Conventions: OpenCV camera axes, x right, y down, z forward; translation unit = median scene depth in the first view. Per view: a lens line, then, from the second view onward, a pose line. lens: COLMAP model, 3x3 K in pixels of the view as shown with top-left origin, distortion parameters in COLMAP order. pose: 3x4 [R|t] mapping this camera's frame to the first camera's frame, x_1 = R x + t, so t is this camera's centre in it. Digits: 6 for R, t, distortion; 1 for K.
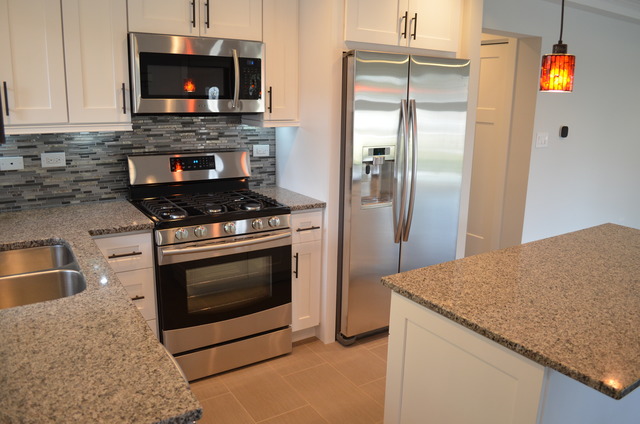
lens RADIAL K [[504.5, 0, 320.9], [0, 504.5, 210.1], [0, 0, 1]] dist [-0.076039, -0.004589]
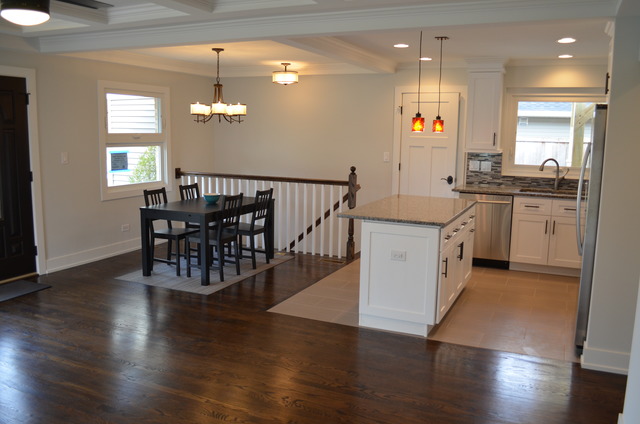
lens RADIAL K [[544.1, 0, 323.2], [0, 544.1, 212.6], [0, 0, 1]] dist [-0.067431, -0.008029]
pose [[-0.846910, 0.043210, -0.529978, 1.596345], [-0.153643, 0.934293, 0.321699, -0.415957], [0.509055, 0.353878, -0.784623, 1.920226]]
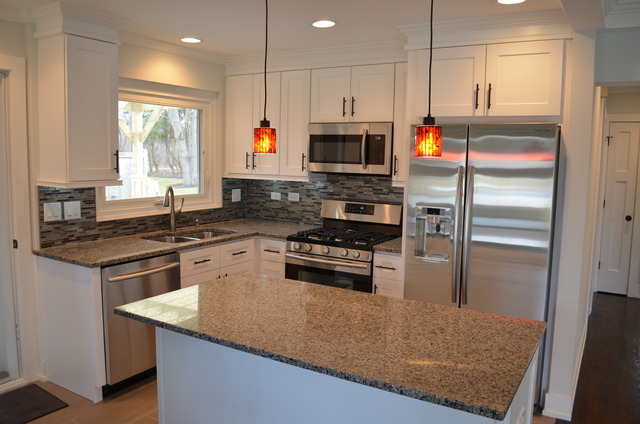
lens RADIAL K [[504.5, 0, 323.8], [0, 504.5, 210.5], [0, 0, 1]] dist [-0.076039, -0.004589]
pose [[0.429811, 0.085769, -0.898836, 1.063868], [-0.210278, 0.977615, -0.007265, -0.062405], [0.878092, 0.192128, 0.438225, 0.316610]]
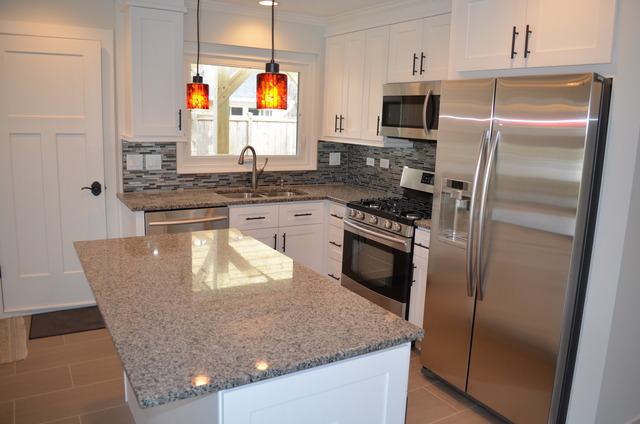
lens RADIAL K [[504.5, 0, 322.0], [0, 504.5, 209.1], [0, 0, 1]] dist [-0.076039, -0.004589]
pose [[-0.038621, 0.155432, -0.987091, 1.103126], [-0.257177, 0.953005, 0.160127, -0.166439], [0.965592, 0.260041, 0.003168, 0.808844]]
